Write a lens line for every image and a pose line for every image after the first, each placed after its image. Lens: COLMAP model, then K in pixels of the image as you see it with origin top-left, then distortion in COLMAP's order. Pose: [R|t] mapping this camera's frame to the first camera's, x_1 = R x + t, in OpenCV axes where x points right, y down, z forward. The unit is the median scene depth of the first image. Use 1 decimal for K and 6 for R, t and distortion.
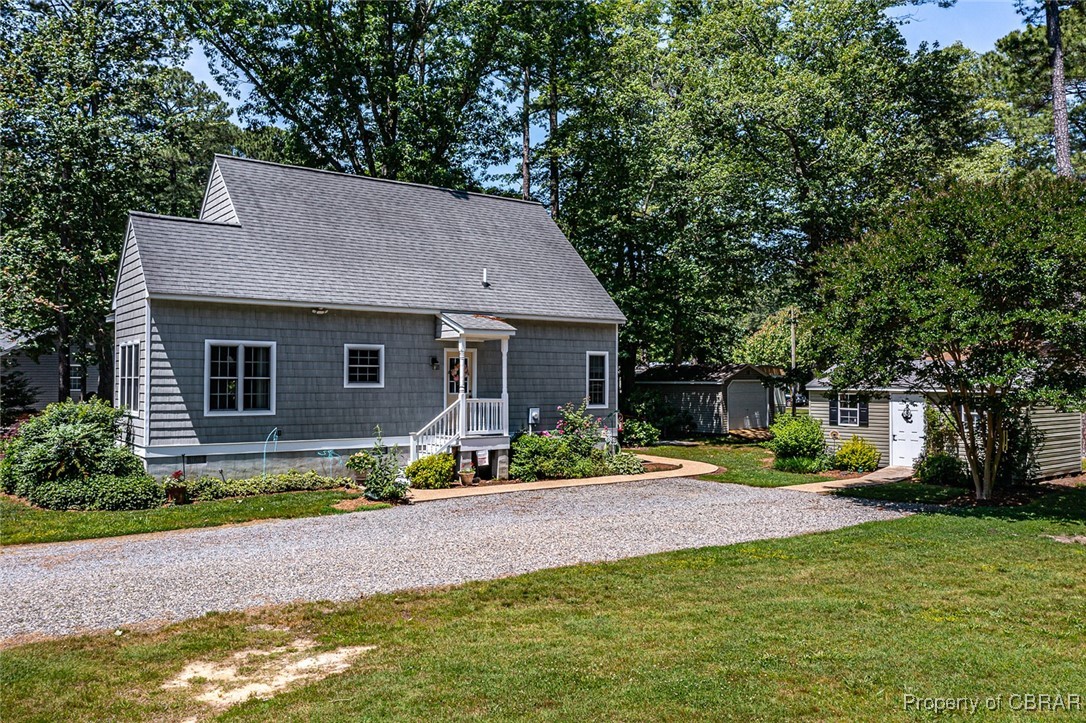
lens RADIAL K [[860.6, 0, 542.3], [0, 860.6, 363.4], [0, 0, 1]] dist [-0.013035, 0.000453]
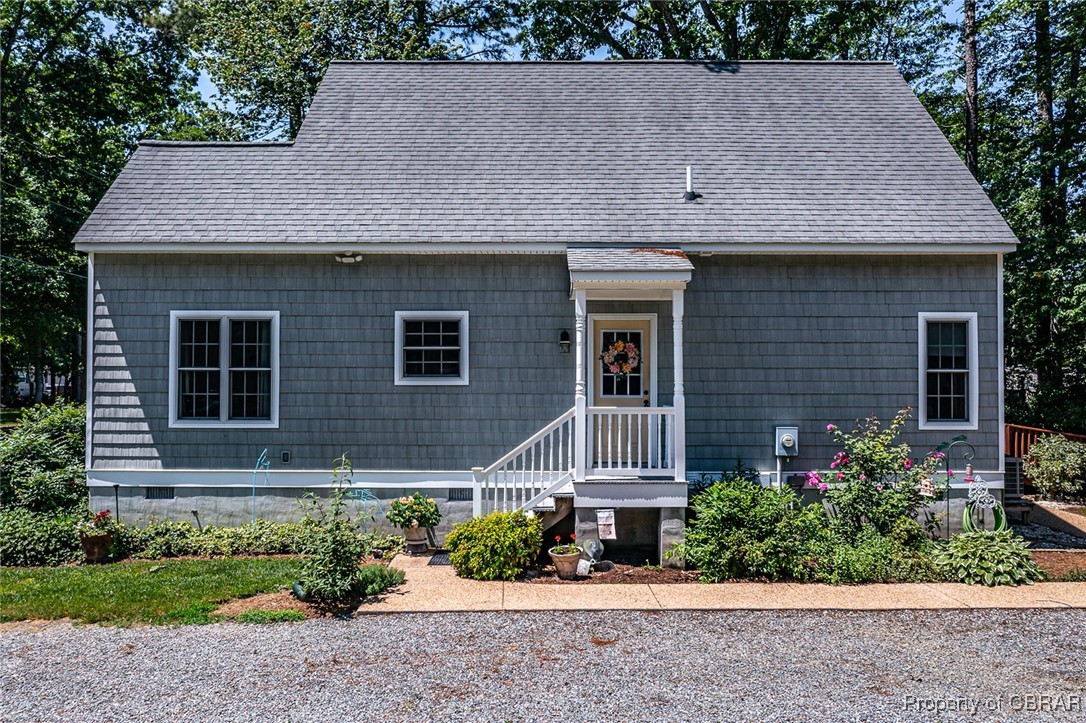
lens RADIAL K [[860.6, 0, 545.4], [0, 860.6, 362.8], [0, 0, 1]] dist [-0.013035, 0.000453]
pose [[0.804764, -0.013880, -0.593432, 0.215512], [0.012939, 0.999899, -0.005840, 0.018475], [0.593453, -0.002979, 0.804863, 0.605968]]
